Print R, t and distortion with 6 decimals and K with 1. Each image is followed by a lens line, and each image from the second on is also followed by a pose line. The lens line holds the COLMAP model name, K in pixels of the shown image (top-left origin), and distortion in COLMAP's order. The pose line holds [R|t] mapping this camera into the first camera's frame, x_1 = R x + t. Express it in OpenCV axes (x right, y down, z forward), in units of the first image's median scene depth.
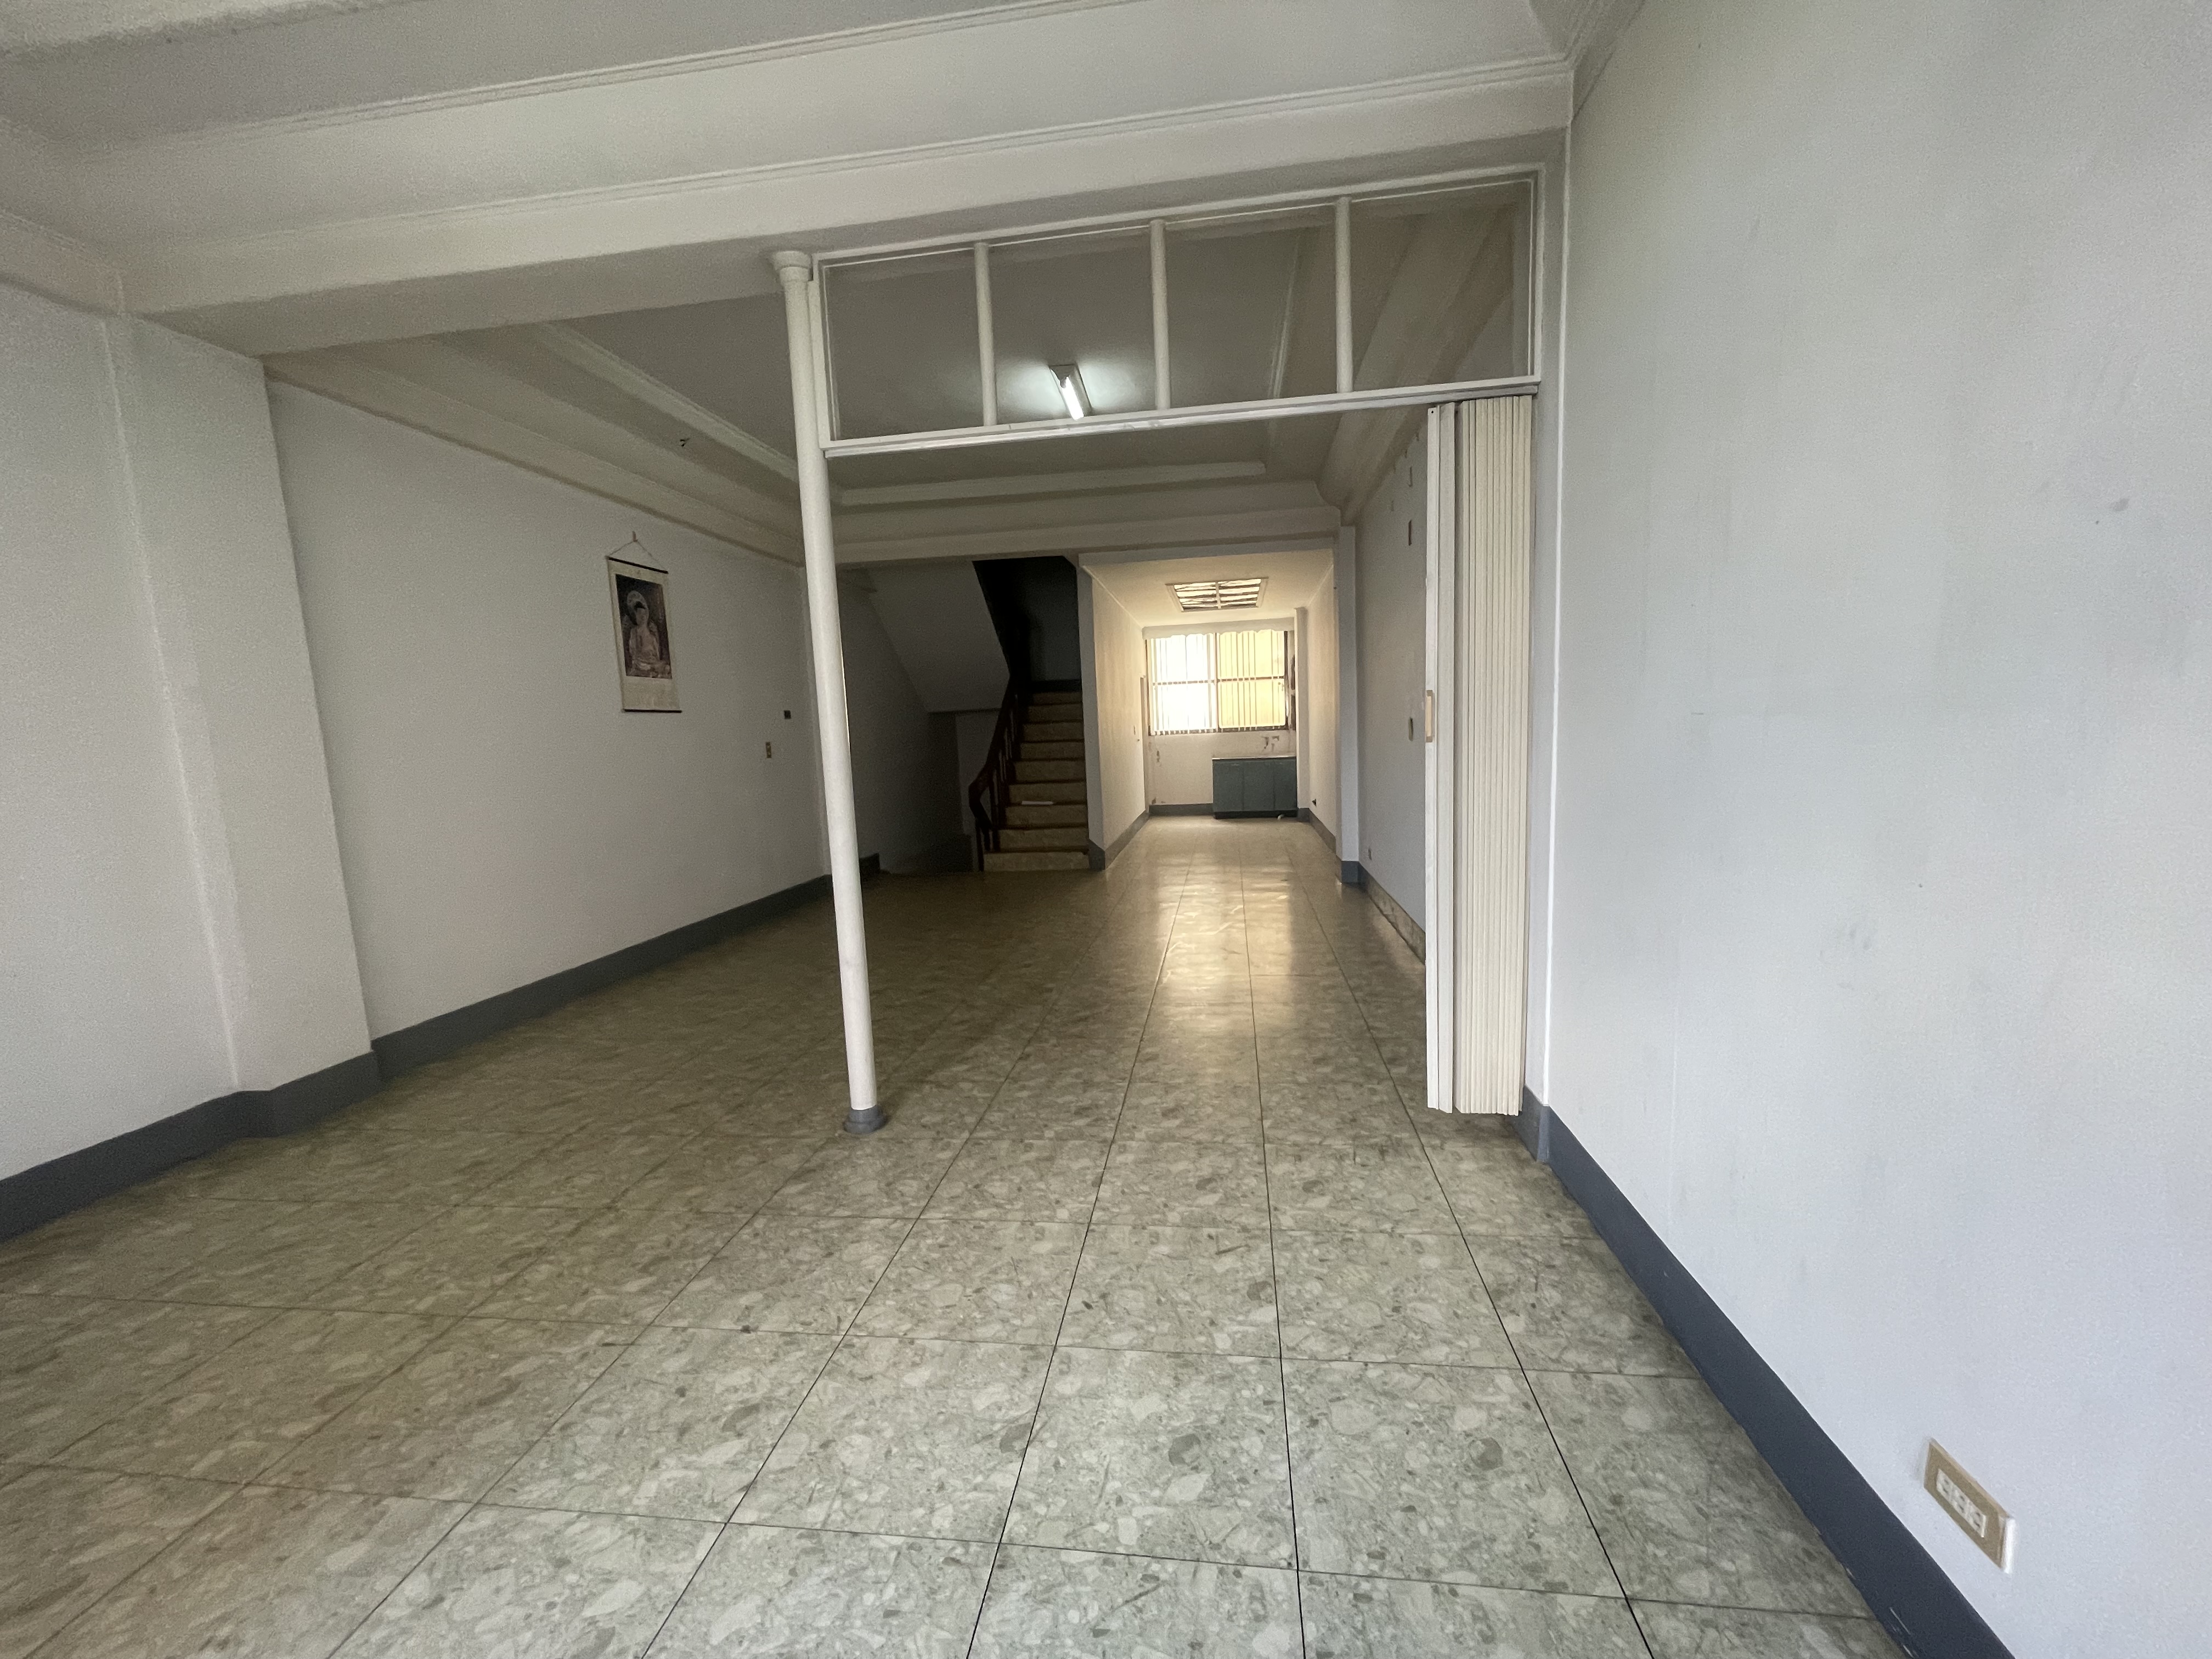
lens RADIAL K [[899.4, 0, 1106.0], [0, 899.4, 829.5], [0, 0, 1]] dist [0.000441, 0.000012]
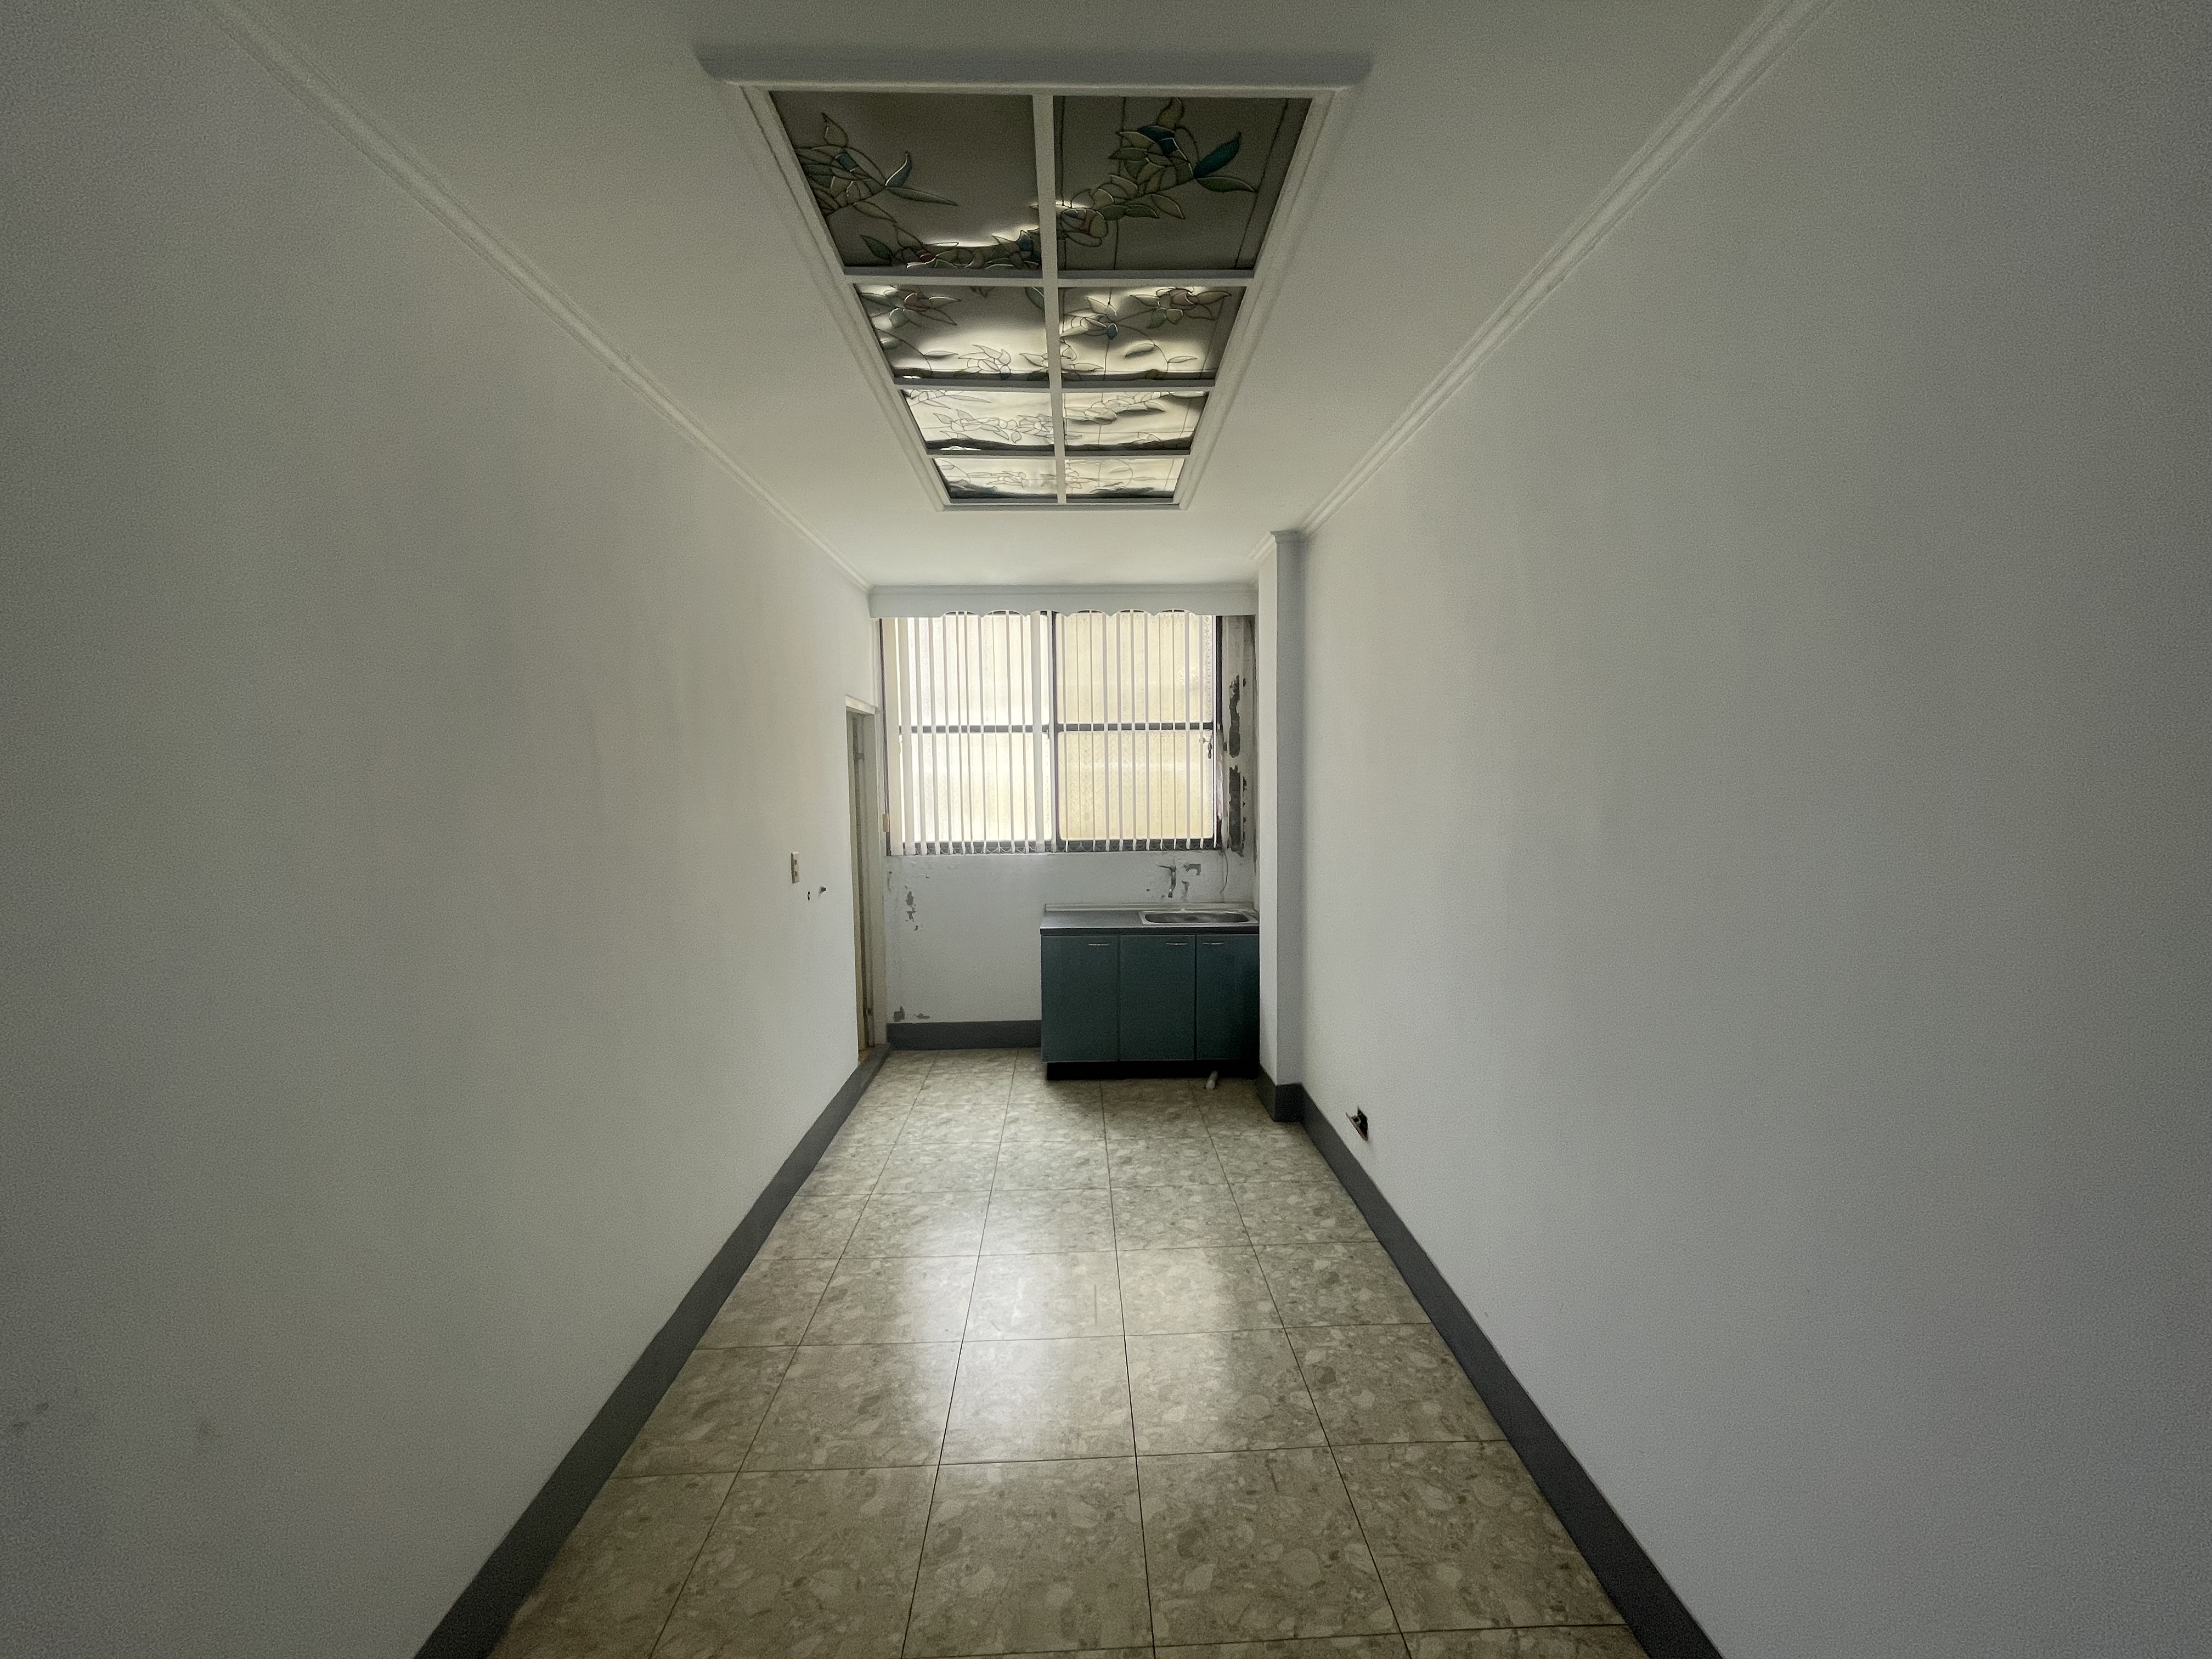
lens RADIAL K [[899.4, 0, 1106.0], [0, 899.4, 829.5], [0, 0, 1]] dist [0.000441, 0.000012]
pose [[0.981121, 0.026775, 0.191532, 0.069511], [-0.011770, 0.996801, -0.079058, -0.086817], [-0.193035, 0.075311, 0.978297, 0.602552]]
